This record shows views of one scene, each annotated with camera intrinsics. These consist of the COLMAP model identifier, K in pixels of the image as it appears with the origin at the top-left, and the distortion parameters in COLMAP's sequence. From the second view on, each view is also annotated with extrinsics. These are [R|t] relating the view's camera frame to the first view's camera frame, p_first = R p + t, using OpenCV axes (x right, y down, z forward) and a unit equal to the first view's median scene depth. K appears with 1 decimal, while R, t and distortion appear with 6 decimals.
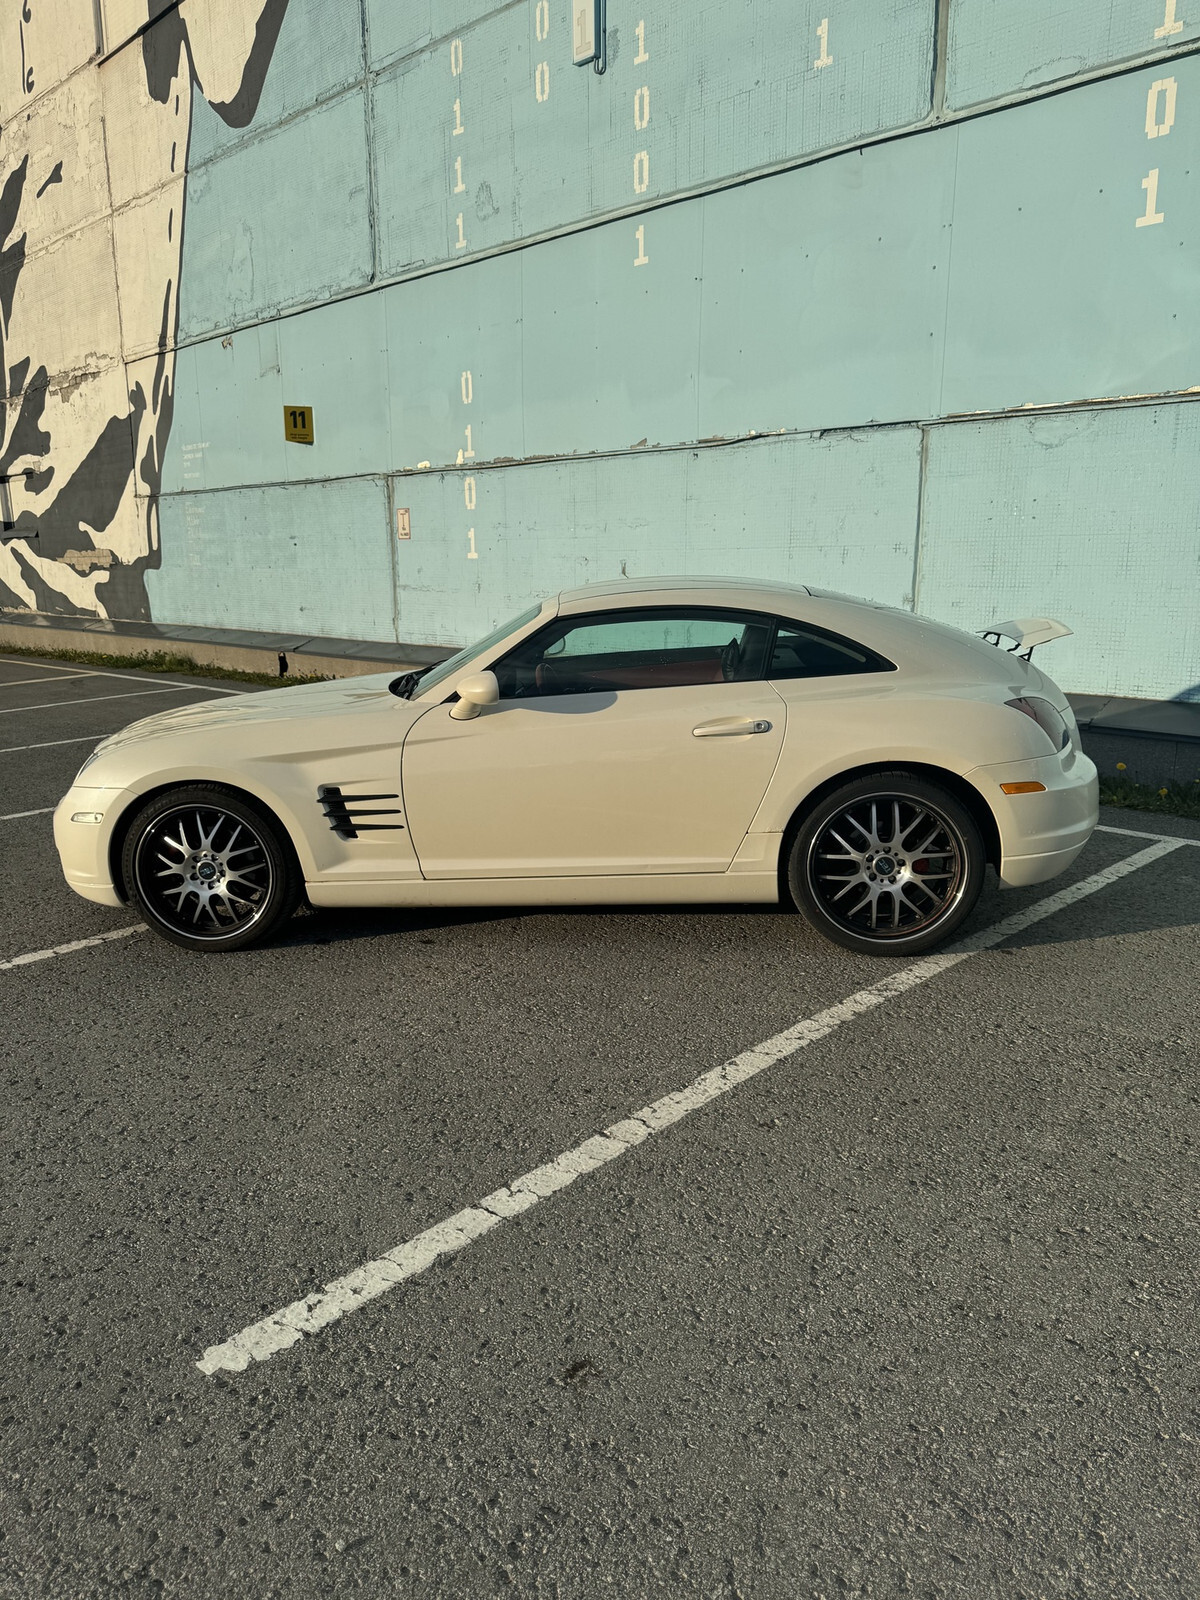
lens RADIAL K [[1125.2, 0, 609.1], [0, 1125.2, 801.4], [0, 0, 1]] dist [0.104041, -0.191795]
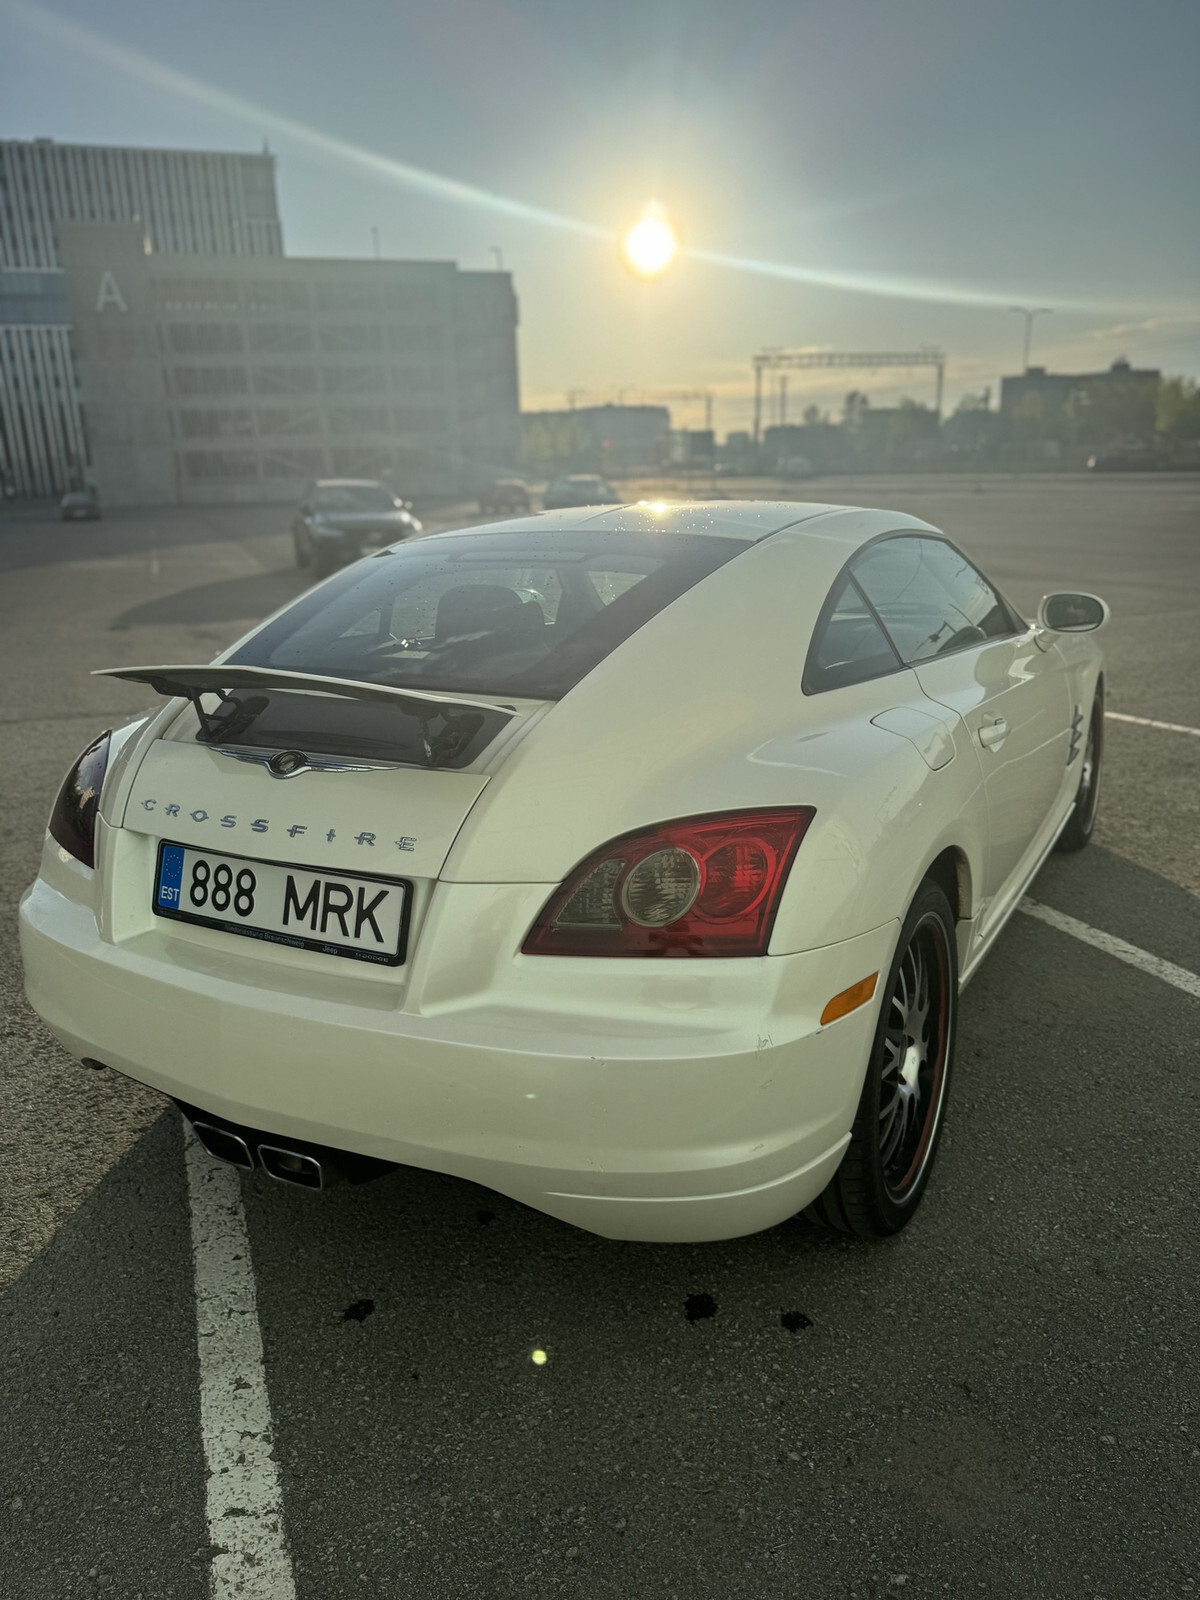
lens RADIAL K [[1113.4, 0, 603.0], [0, 1113.4, 830.7], [0, 0, 1]] dist [0.110068, -0.139044]
pose [[-0.404688, 0.299854, -0.863895, 0.240982], [-0.162524, 0.906086, 0.390632, -0.098358], [0.899896, 0.298488, -0.317949, 0.444732]]
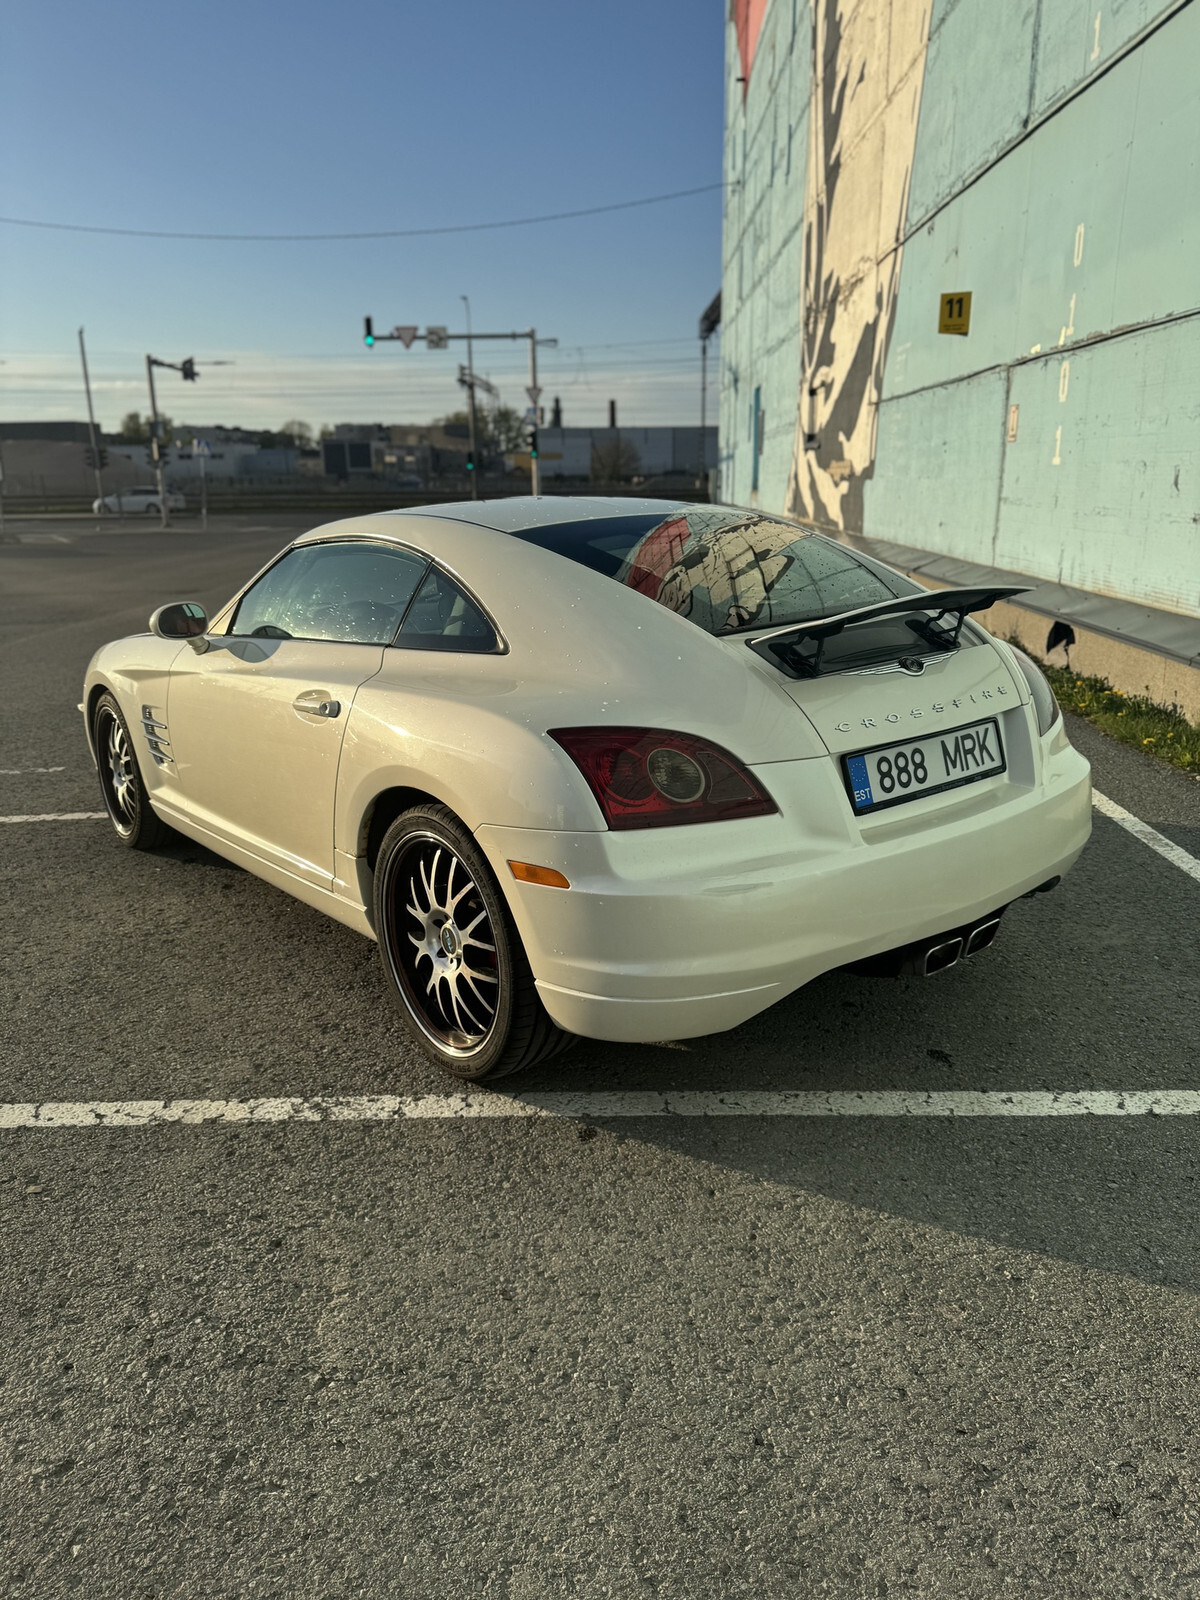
lens RADIAL K [[1125.2, 0, 609.1], [0, 1125.2, 801.4], [0, 0, 1]] dist [0.104041, -0.191795]
pose [[0.688814, 0.197456, -0.697529, 0.238254], [-0.143037, 0.980294, 0.136251, -0.040622], [0.710687, 0.005920, 0.703484, 0.185261]]
